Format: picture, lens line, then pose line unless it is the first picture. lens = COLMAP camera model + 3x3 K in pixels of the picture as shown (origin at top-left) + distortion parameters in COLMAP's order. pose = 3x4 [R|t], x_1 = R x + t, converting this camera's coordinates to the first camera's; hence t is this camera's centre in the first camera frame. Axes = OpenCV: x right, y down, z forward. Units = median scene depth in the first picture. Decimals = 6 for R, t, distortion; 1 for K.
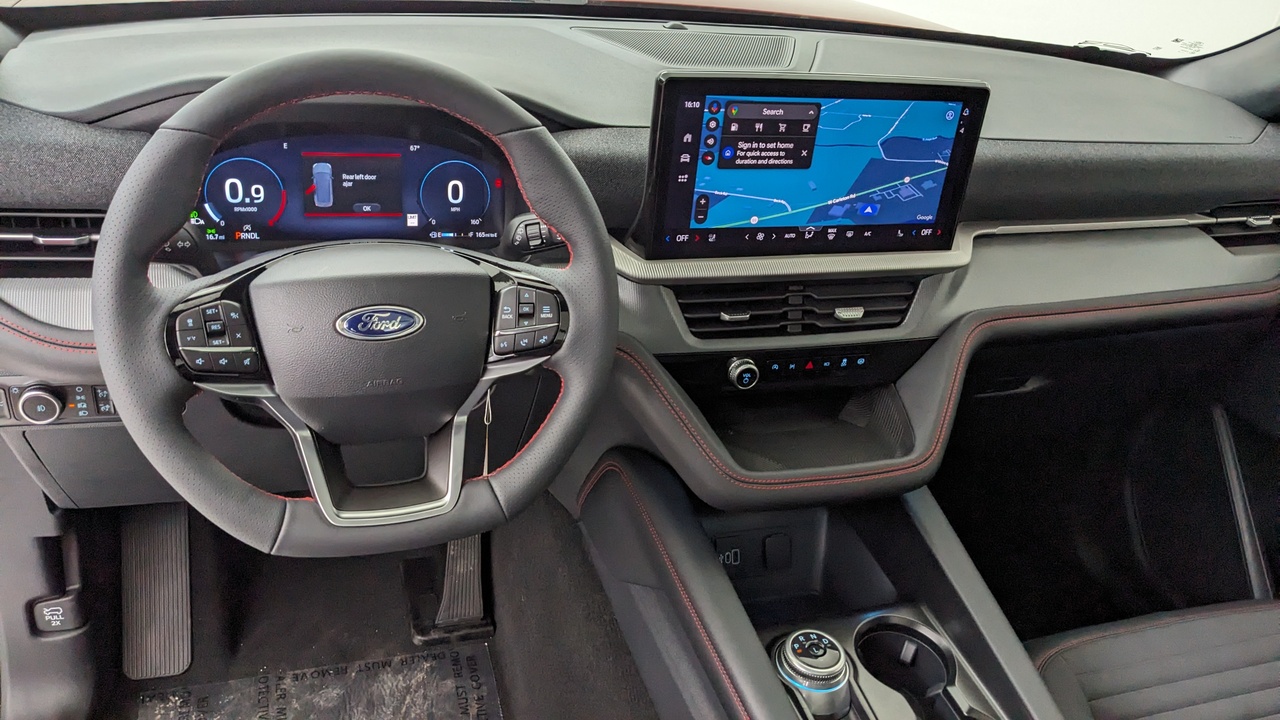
lens RADIAL K [[934.9, 0, 640.0], [0, 934.9, 360.0], [0, 0, 1]] dist [-0.031890, 0.001655]
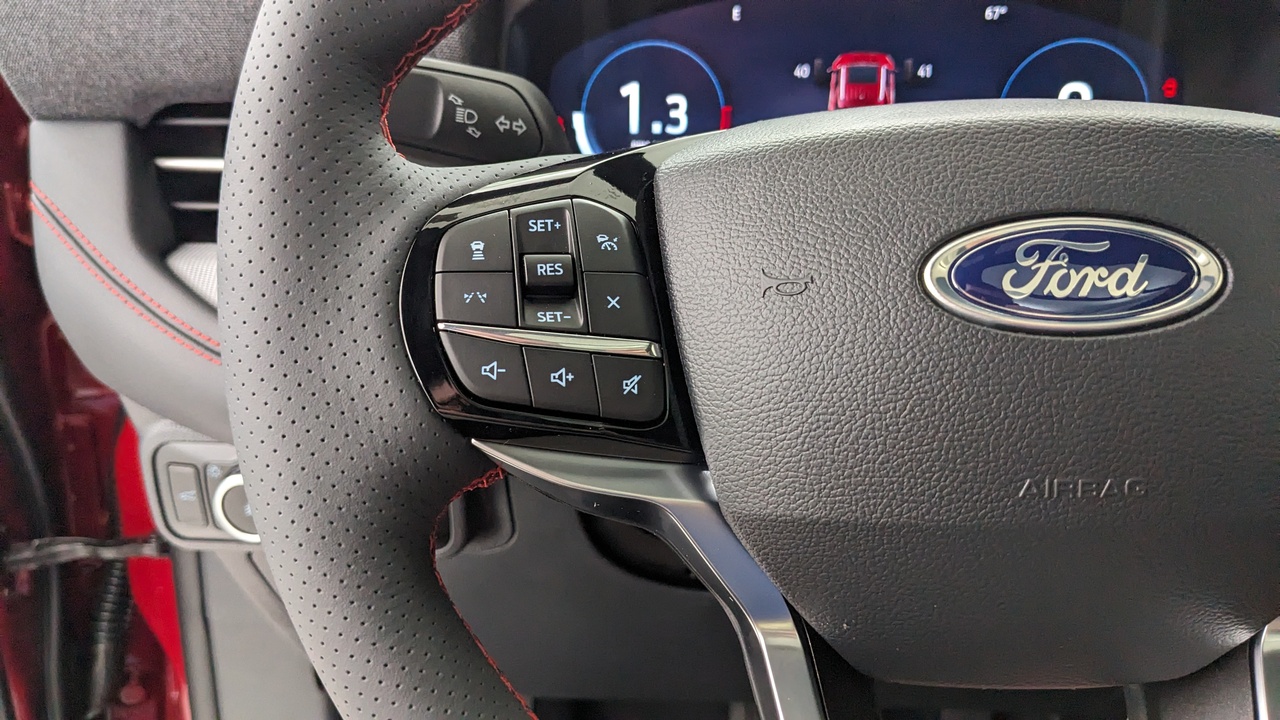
lens RADIAL K [[986.9, 0, 637.2], [0, 986.9, 379.1], [0, 0, 1]] dist [-0.028523, -0.001760]
pose [[0.921204, 0.024456, -0.388310, -0.261934], [-0.082472, 0.987618, -0.133451, 0.039219], [0.380239, 0.154960, 0.911815, 0.625752]]
